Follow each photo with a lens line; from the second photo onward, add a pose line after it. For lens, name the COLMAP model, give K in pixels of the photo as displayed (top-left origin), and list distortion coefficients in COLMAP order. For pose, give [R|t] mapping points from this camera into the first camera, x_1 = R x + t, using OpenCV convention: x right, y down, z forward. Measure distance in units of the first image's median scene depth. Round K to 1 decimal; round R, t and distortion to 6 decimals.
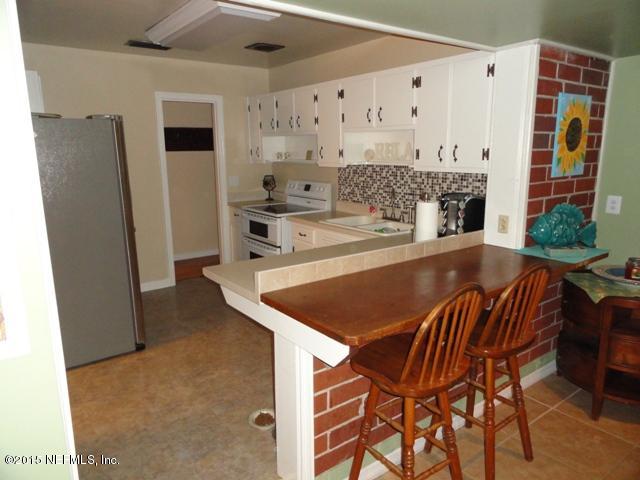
lens RADIAL K [[447.8, 0, 320.0], [0, 447.8, 240.0], [0, 0, 1]] dist [-0.004334, 0.004188]
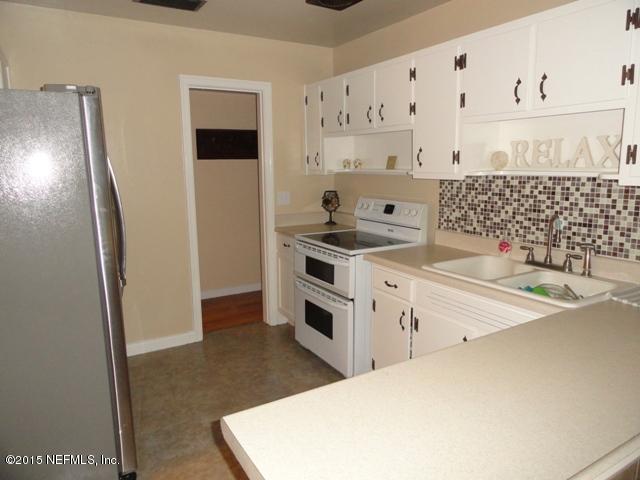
lens RADIAL K [[447.8, 0, 320.0], [0, 447.8, 240.0], [0, 0, 1]] dist [-0.004334, 0.004188]
pose [[0.995439, 0.014873, -0.094238, -0.077751], [-0.017863, 0.999361, -0.030963, -0.051804], [0.093717, 0.032505, 0.995068, 0.341463]]
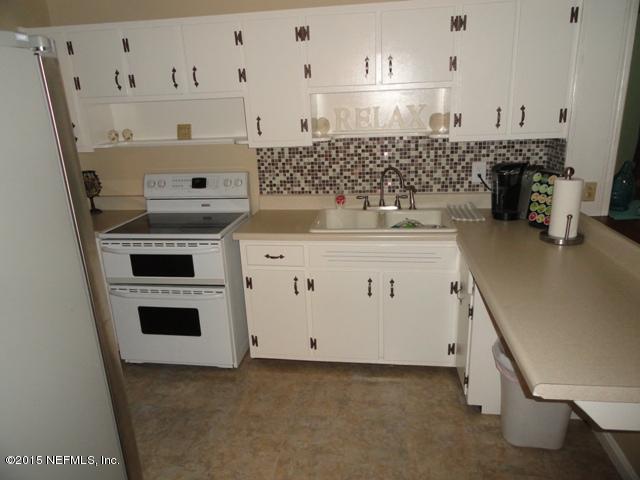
lens RADIAL K [[447.8, 0, 320.0], [0, 447.8, 240.0], [0, 0, 1]] dist [-0.004334, 0.004188]
pose [[0.698651, -0.226838, 0.678551, -0.409857], [0.178475, 0.973682, 0.141738, -0.110180], [-0.692845, 0.022079, 0.720749, 0.474421]]
